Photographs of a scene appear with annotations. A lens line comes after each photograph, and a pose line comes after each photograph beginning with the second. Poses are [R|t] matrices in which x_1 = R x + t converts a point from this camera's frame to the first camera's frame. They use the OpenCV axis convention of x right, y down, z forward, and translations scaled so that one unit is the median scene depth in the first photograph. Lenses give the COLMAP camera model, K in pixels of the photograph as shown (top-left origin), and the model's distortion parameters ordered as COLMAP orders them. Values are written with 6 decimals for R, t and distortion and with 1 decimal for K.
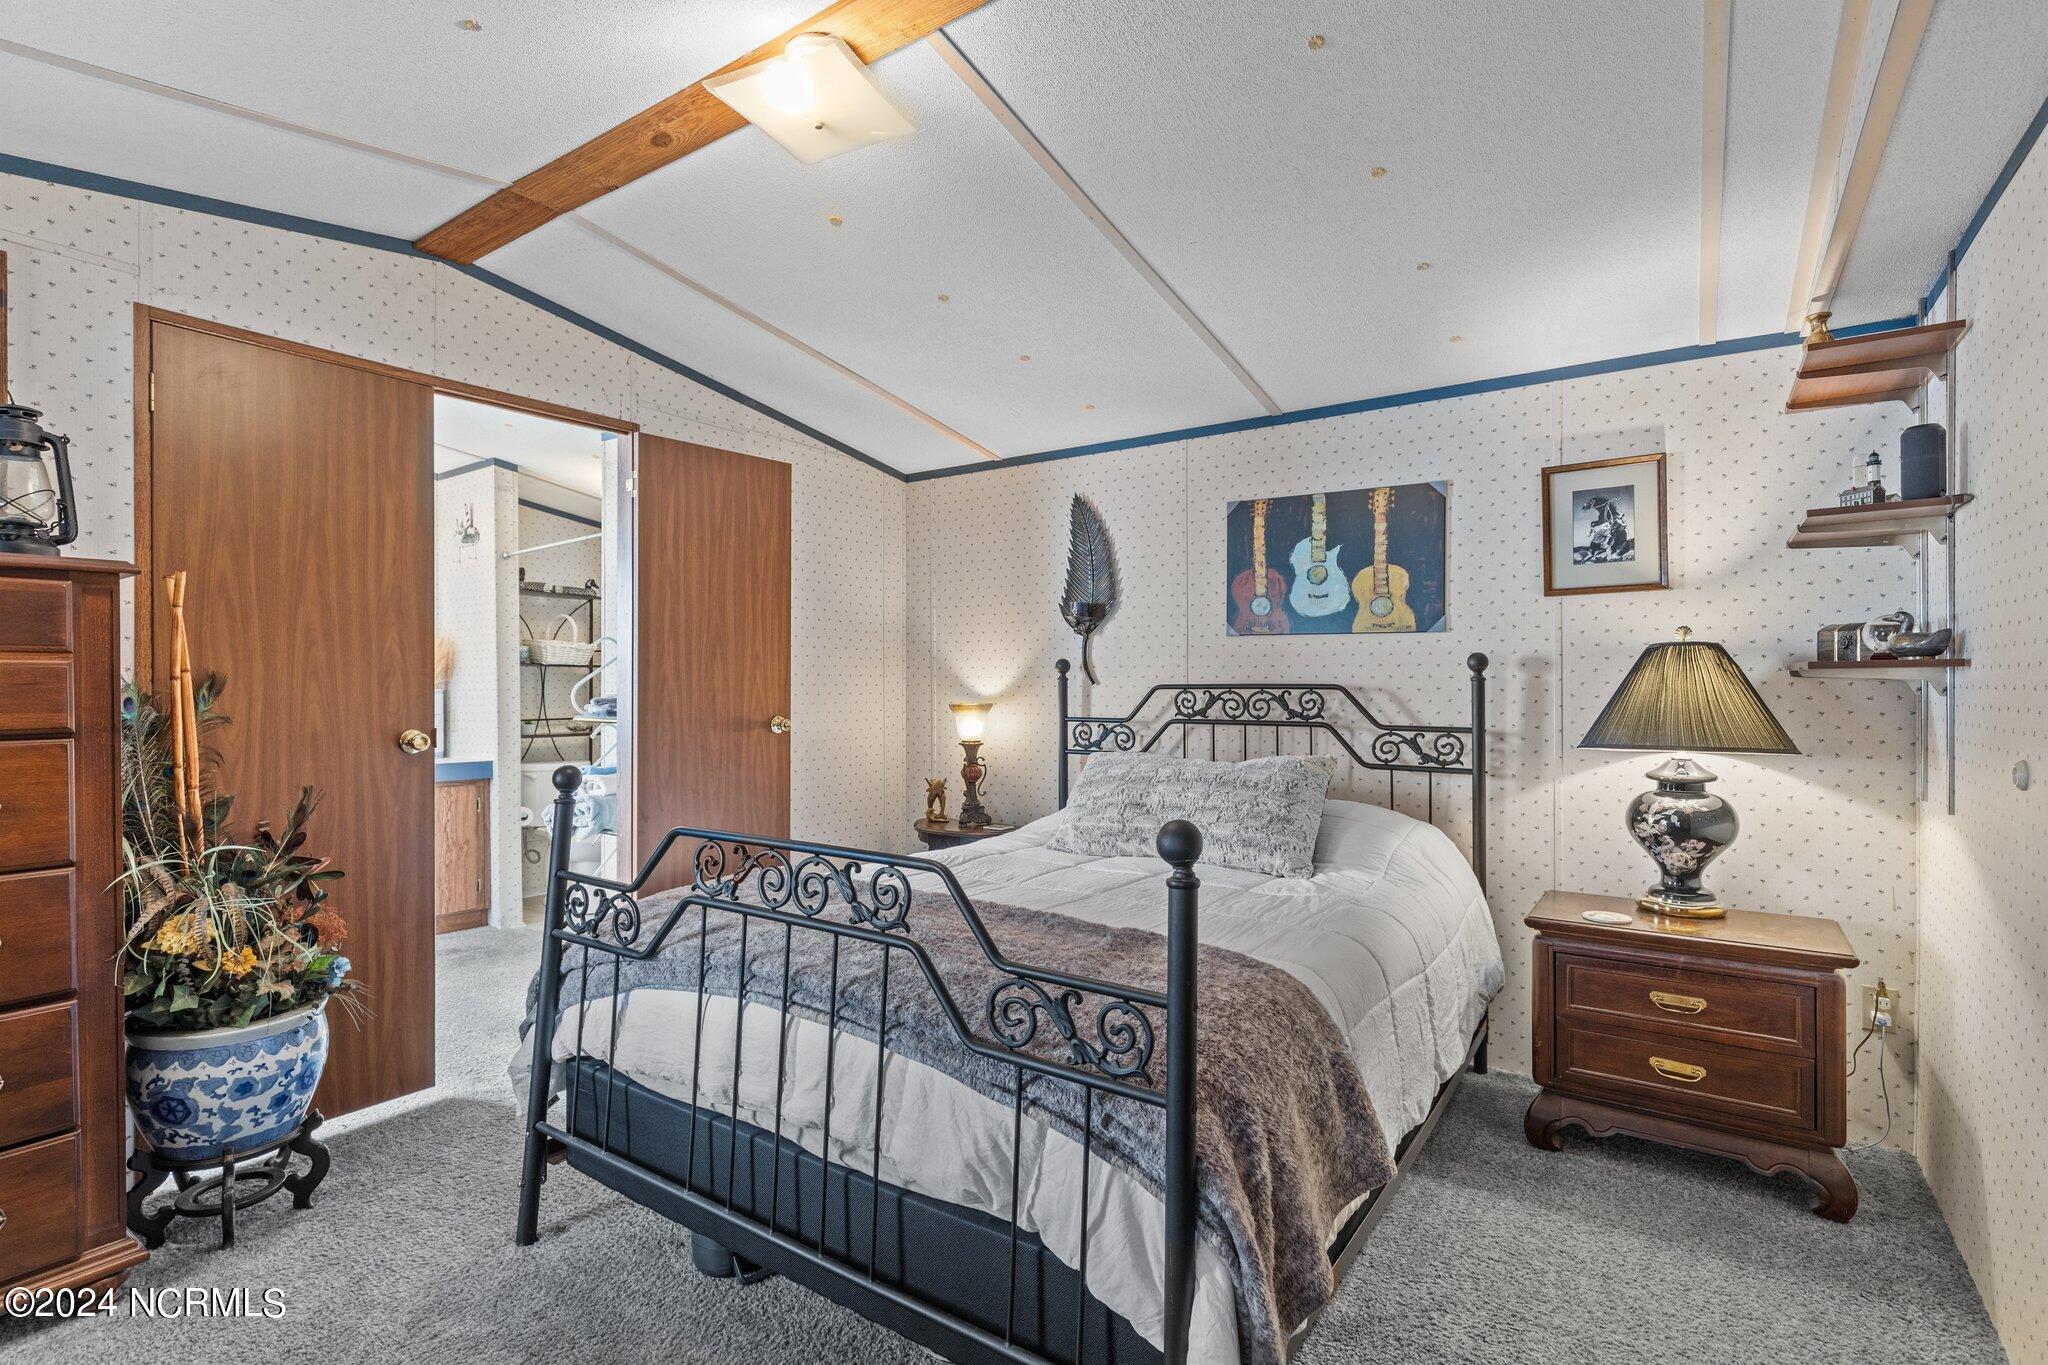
lens RADIAL K [[961.0, 0, 1023.7], [0, 961.0, 689.7], [0, 0, 1]] dist [0.000415, -0.000677]
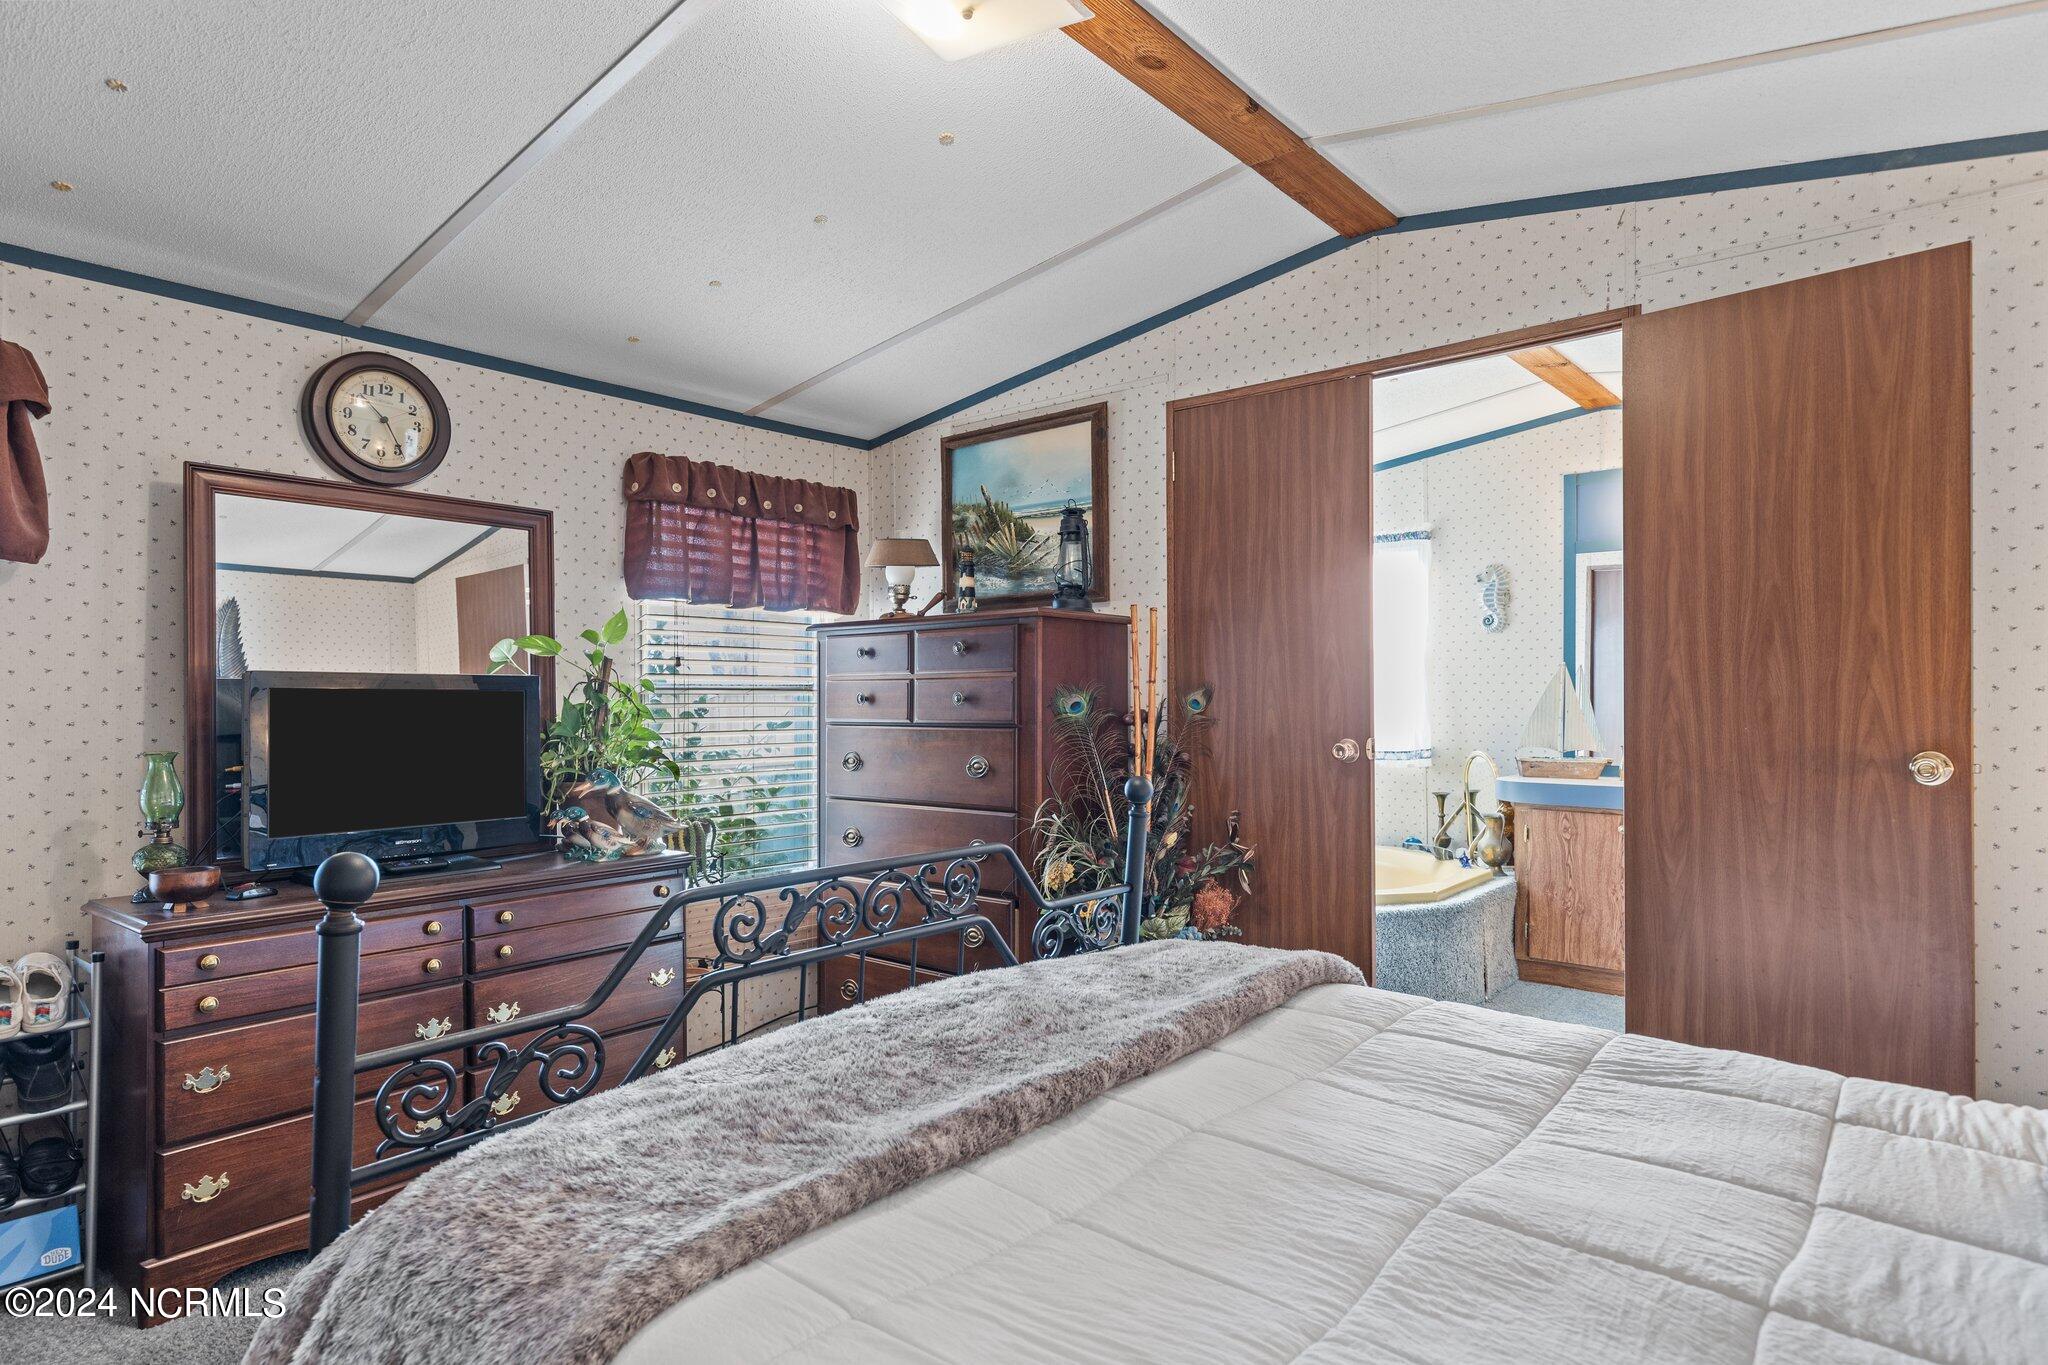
lens RADIAL K [[1119.8, 0, 1027.5], [0, 1119.8, 692.0], [0, 0, 1]] dist [0.009743, -0.003922]
pose [[-0.090025, 0.005773, -0.995923, 0.412383], [0.004268, 0.999976, 0.005411, -0.010110], [0.995930, -0.003763, -0.090048, 0.627955]]
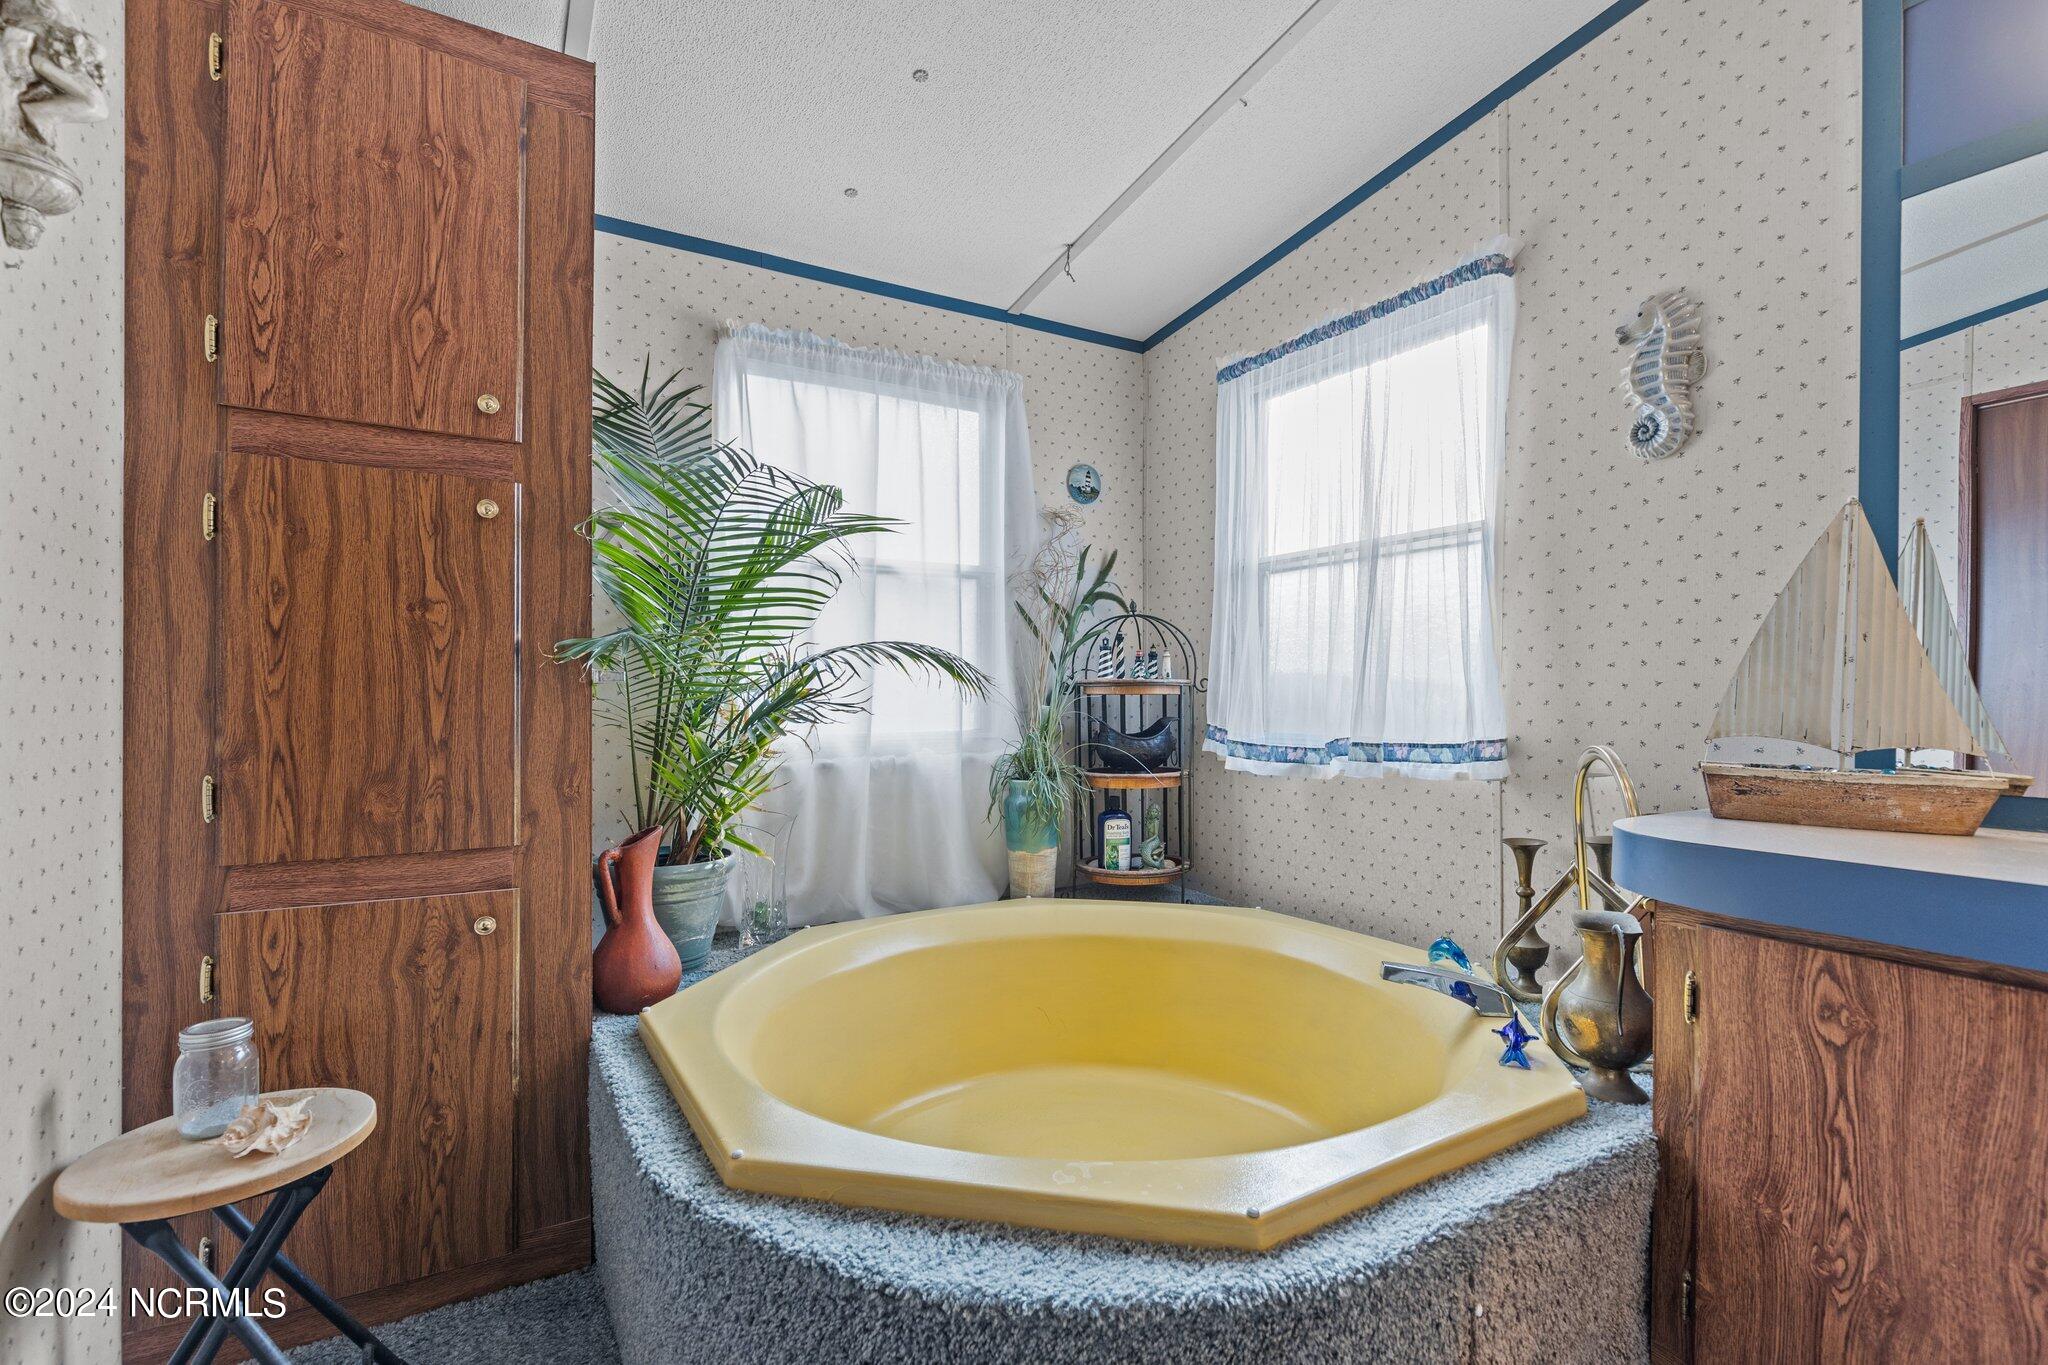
lens RADIAL K [[961.0, 0, 1017.4], [0, 961.0, 694.3], [0, 0, 1]] dist [0.000415, -0.000677]
pose [[-0.401098, 0.007044, -0.916008, -0.120971], [0.000501, 0.999972, 0.007470, 0.022486], [0.916035, 0.002538, -0.401091, 0.844422]]
